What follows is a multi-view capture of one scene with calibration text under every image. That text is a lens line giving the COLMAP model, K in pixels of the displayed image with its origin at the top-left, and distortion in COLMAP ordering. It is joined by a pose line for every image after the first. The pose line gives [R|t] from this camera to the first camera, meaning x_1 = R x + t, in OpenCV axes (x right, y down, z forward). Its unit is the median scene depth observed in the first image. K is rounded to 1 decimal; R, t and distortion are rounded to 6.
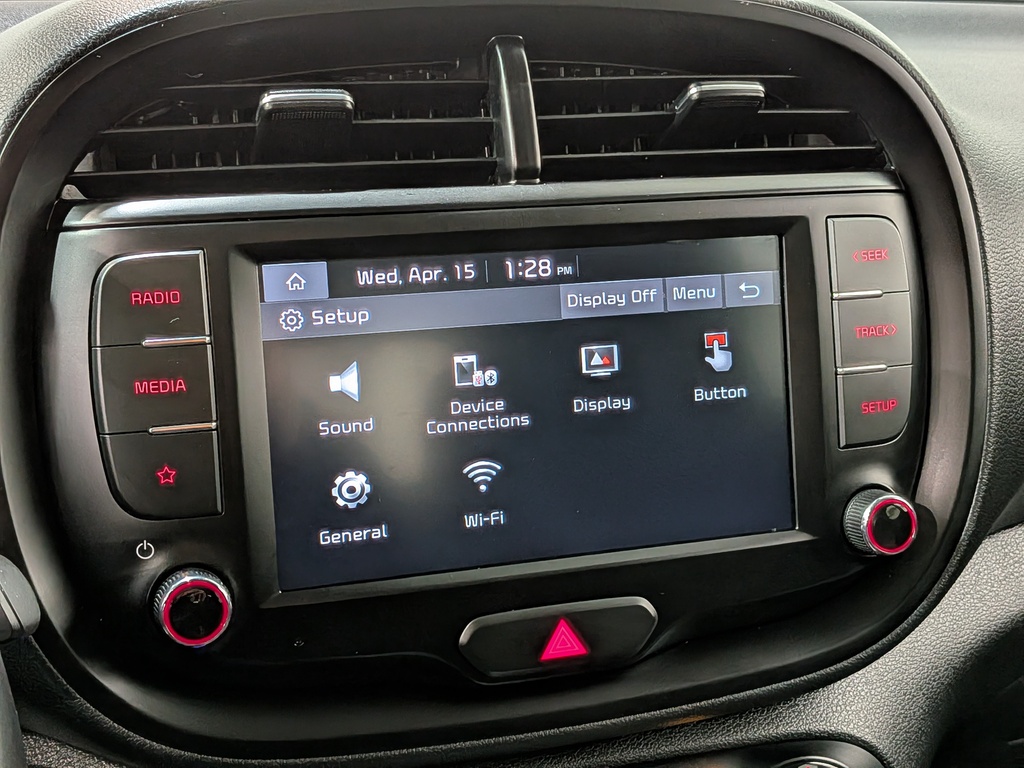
lens RADIAL K [[1484.7, 0, 518.2], [0, 1484.7, 347.8], [0, 0, 1]] dist [0.097616, -0.198037]
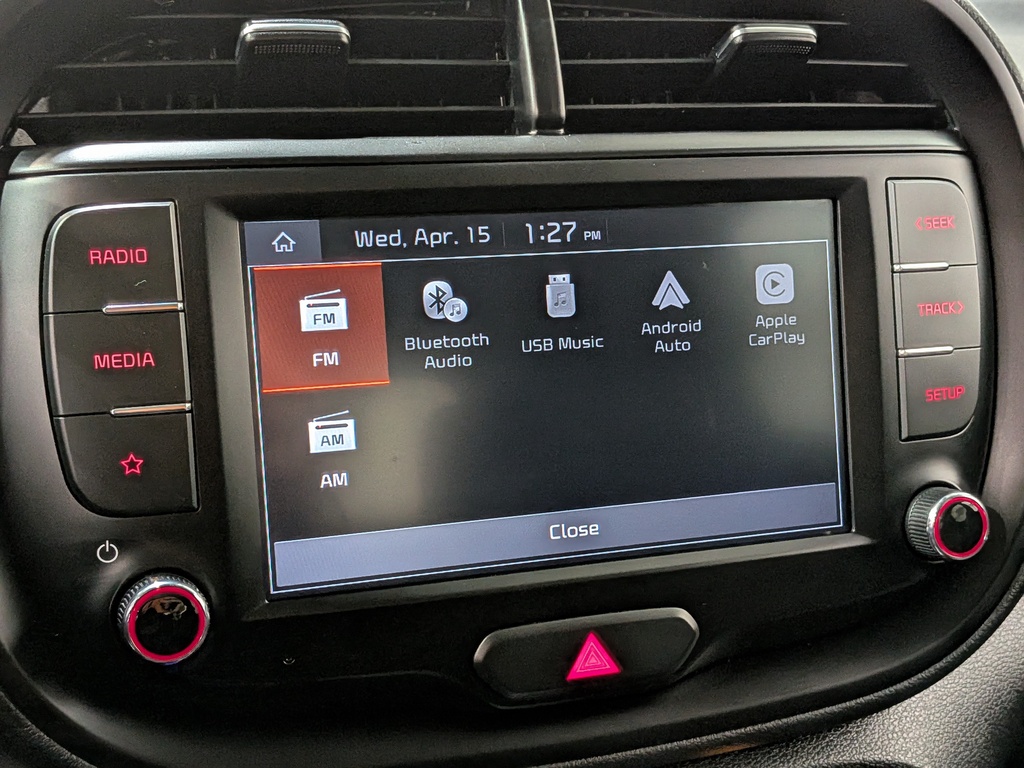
lens RADIAL K [[1481.5, 0, 546.1], [0, 1481.5, 397.0], [0, 0, 1]] dist [0.093185, -0.169864]
pose [[0.999717, -0.003067, 0.023570, -0.016133], [0.003074, 0.999995, -0.000265, 0.041429], [-0.023569, 0.000337, 0.999722, 0.122027]]
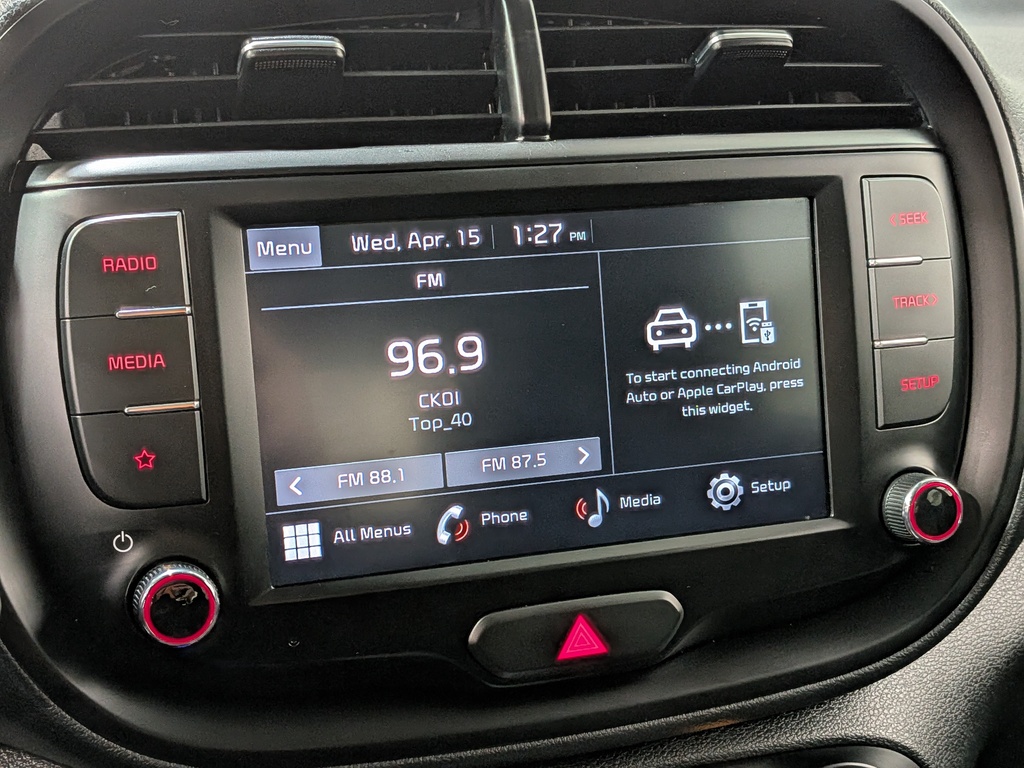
lens RADIAL K [[1484.0, 0, 513.8], [0, 1484.0, 393.4], [0, 0, 1]] dist [0.093541, -0.173964]
pose [[0.999912, -0.013289, 0.000623, -0.009584], [0.013283, 0.999871, 0.008978, 0.034645], [-0.000742, -0.008969, 0.999959, 0.079436]]
